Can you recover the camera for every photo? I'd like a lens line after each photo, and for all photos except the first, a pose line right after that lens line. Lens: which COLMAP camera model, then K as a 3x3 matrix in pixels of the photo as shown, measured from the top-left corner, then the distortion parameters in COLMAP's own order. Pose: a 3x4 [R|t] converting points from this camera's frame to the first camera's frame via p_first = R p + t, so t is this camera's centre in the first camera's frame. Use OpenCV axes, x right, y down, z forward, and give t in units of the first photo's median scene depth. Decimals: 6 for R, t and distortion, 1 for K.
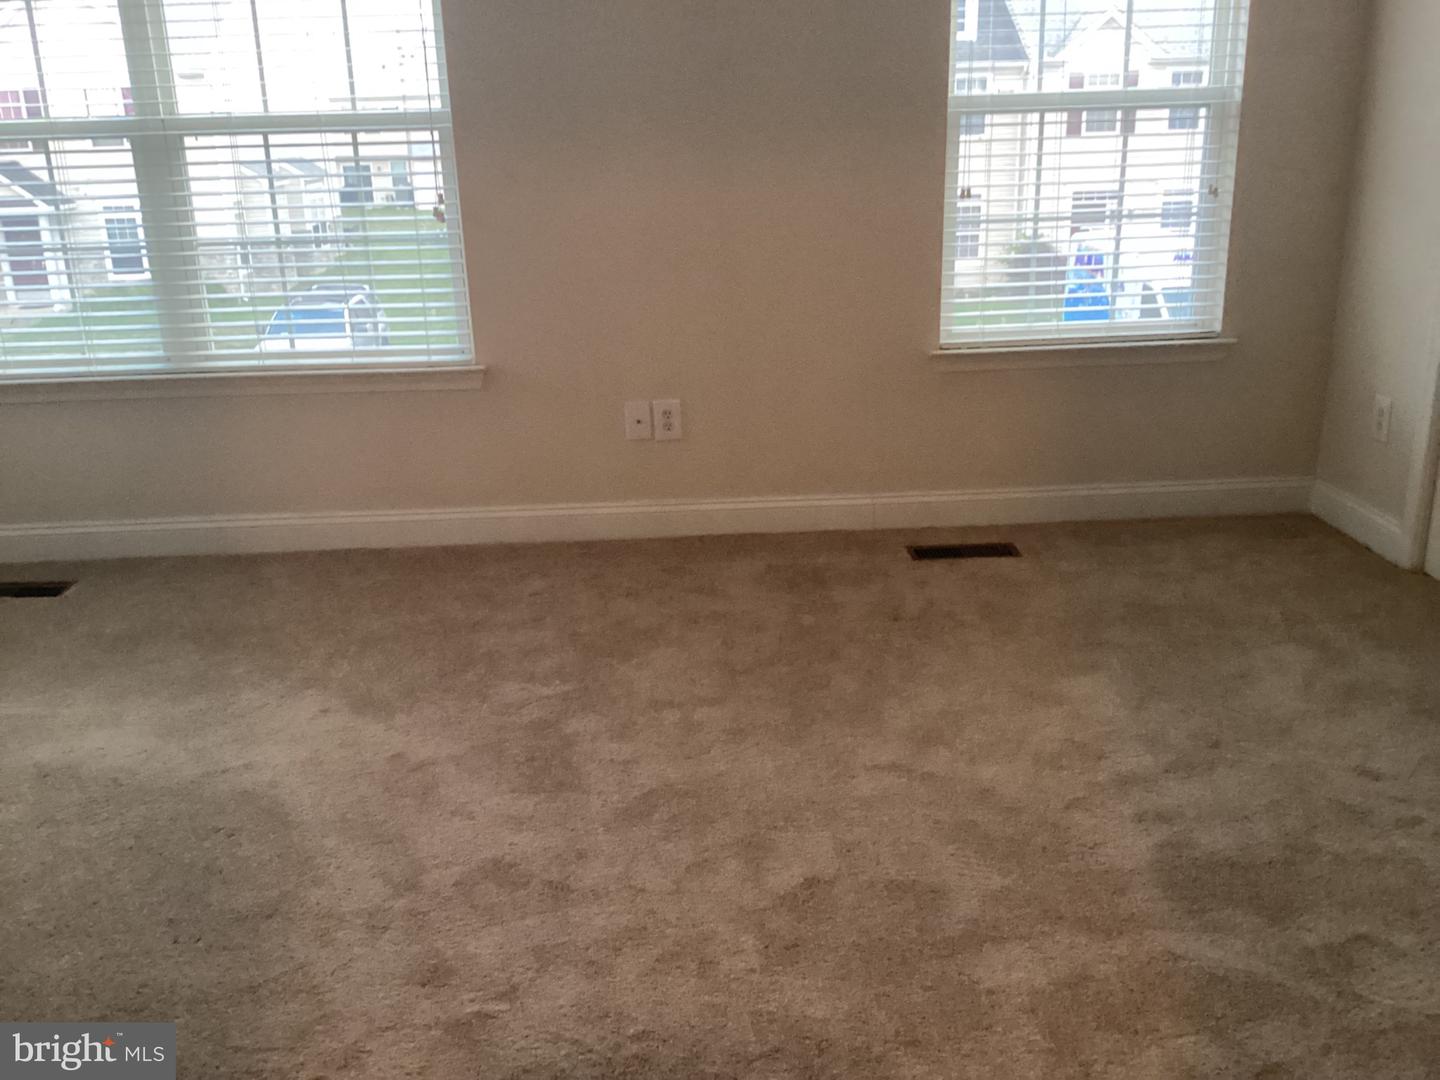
lens RADIAL K [[1306.1, 0, 720.0], [0, 1306.1, 540.0], [0, 0, 1]] dist [0.011901, -0.063923]
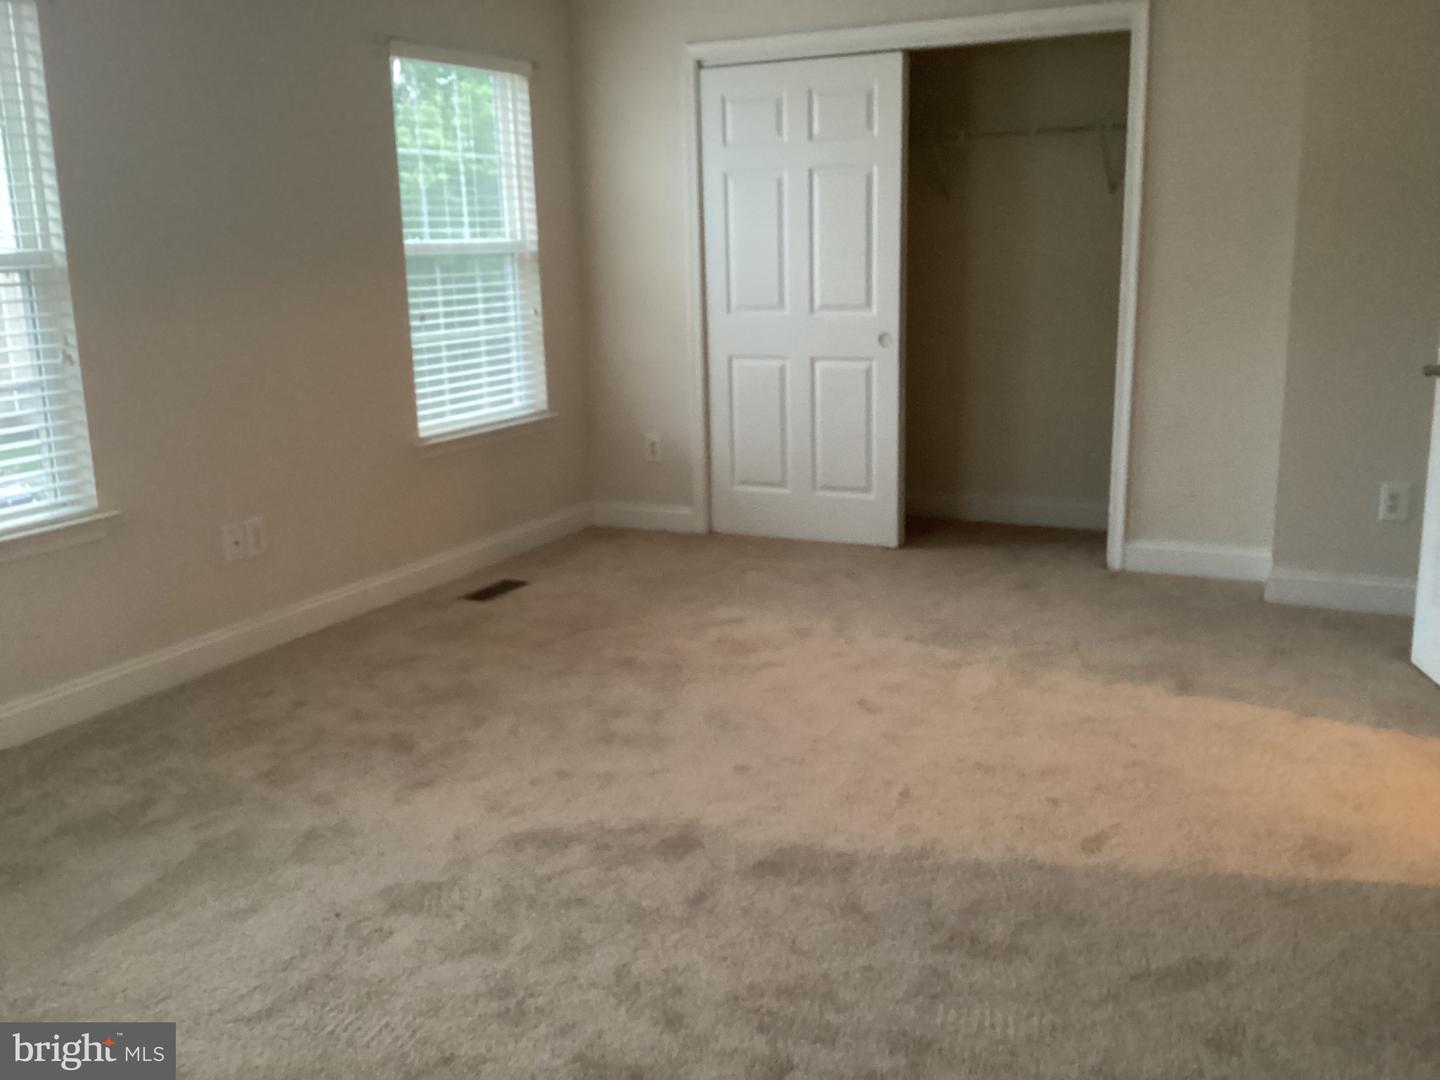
lens RADIAL K [[1306.1, 0, 720.0], [0, 1306.1, 540.0], [0, 0, 1]] dist [0.011901, -0.063923]
pose [[0.475037, -0.177932, 0.861789, -1.010191], [0.281248, 0.958676, 0.042906, -0.038733], [-0.833810, 0.221995, 0.505449, 0.198743]]
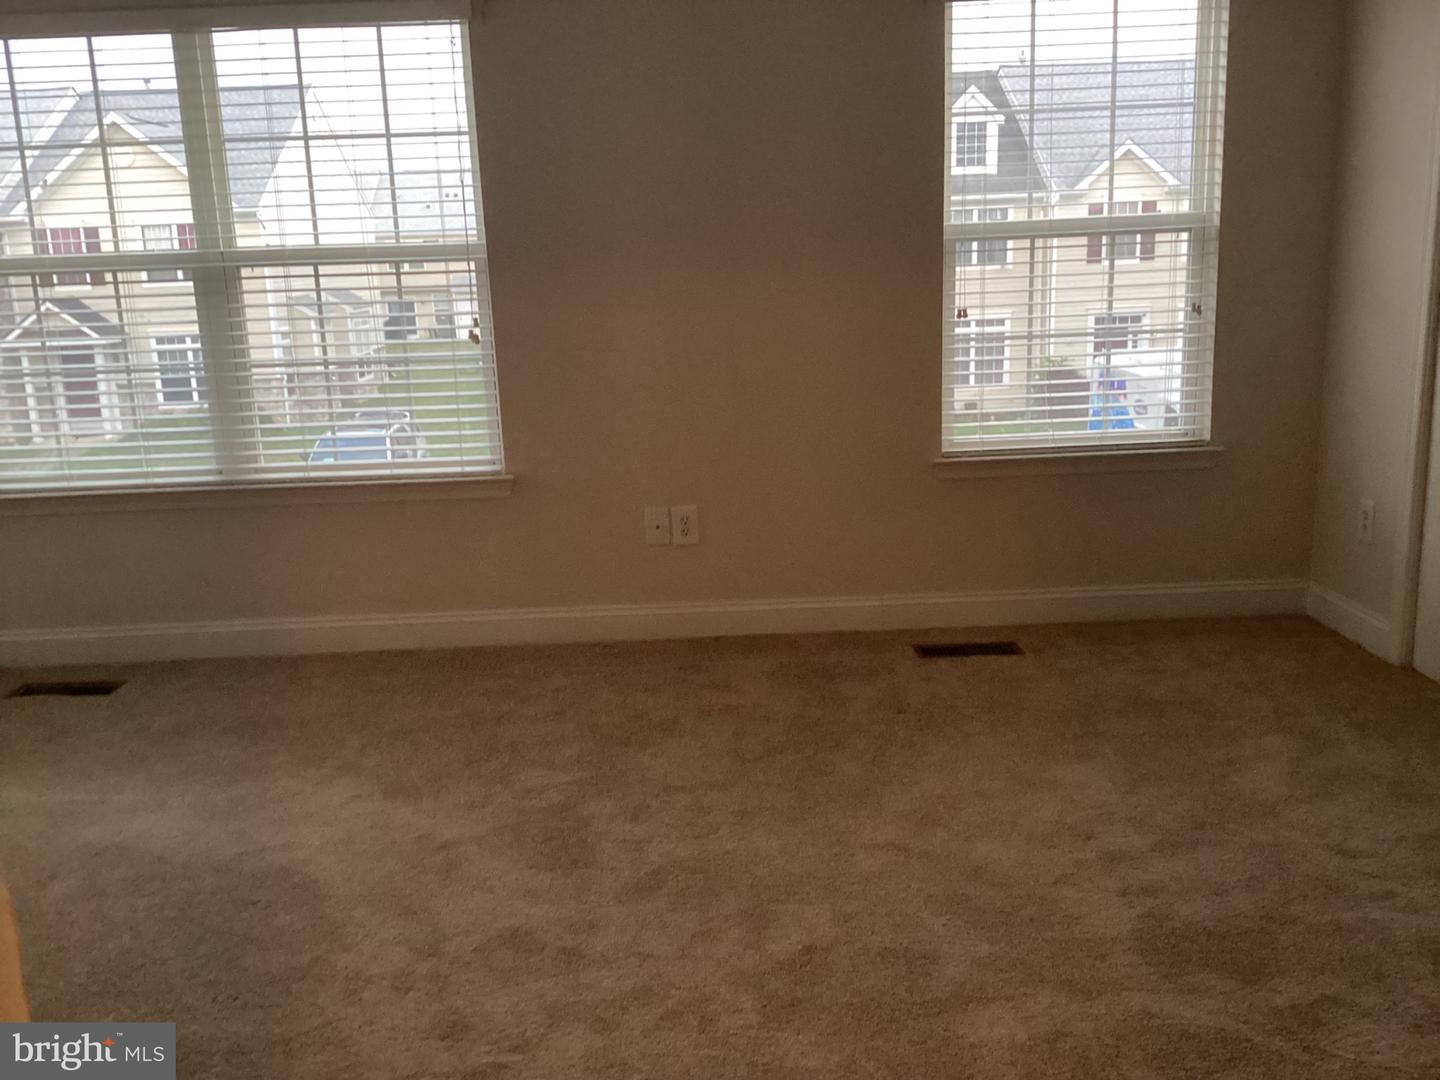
lens RADIAL K [[1304.5, 0, 720.0], [0, 1304.5, 540.0], [0, 0, 1]] dist [-0.012189, -0.020779]
pose [[0.999661, -0.003583, -0.025797, 0.019138], [0.001197, 0.995765, -0.091924, 0.021133], [0.026018, 0.091861, 0.995432, -0.060828]]
